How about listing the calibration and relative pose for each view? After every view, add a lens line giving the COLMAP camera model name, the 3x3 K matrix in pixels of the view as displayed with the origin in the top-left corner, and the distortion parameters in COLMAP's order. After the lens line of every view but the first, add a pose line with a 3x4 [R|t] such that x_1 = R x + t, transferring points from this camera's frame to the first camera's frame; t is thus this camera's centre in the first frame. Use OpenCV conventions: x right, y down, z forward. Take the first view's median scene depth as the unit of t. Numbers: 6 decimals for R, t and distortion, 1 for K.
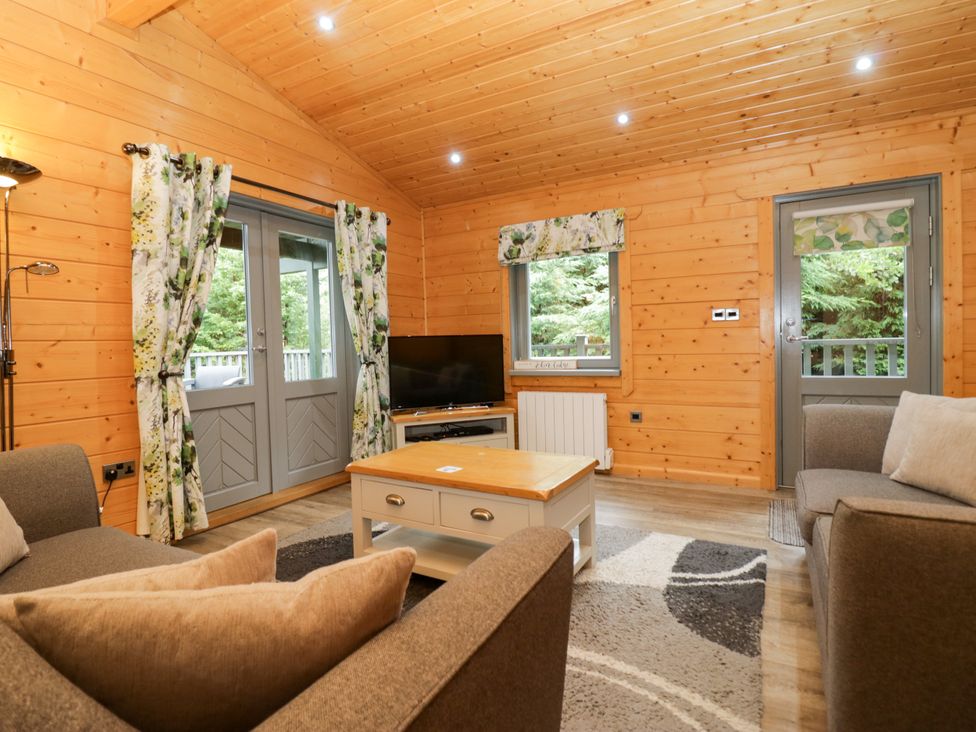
lens RADIAL K [[513.9, 0, 510.8], [0, 513.9, 359.6], [0, 0, 1]] dist [0.002838, -0.014970]
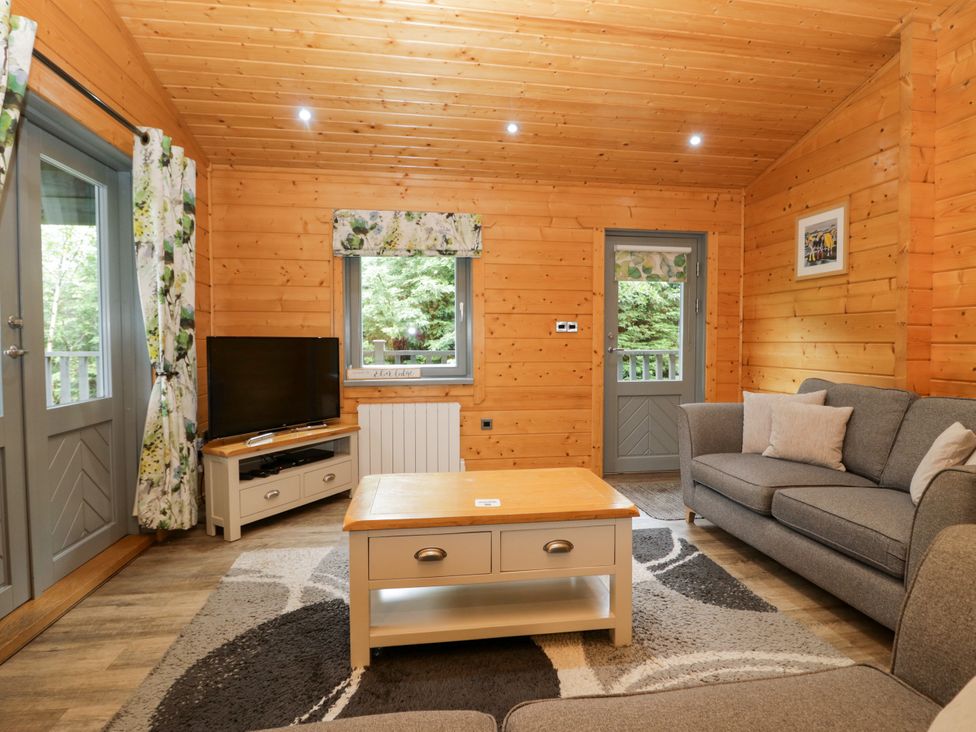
lens RADIAL K [[513.9, 0, 510.8], [0, 513.9, 359.6], [0, 0, 1]] dist [0.002838, -0.014970]
pose [[0.787095, 0.004828, 0.616813, -0.353405], [0.001093, 0.999957, -0.009223, -0.005837], [-0.616831, 0.007934, 0.787056, 0.188127]]
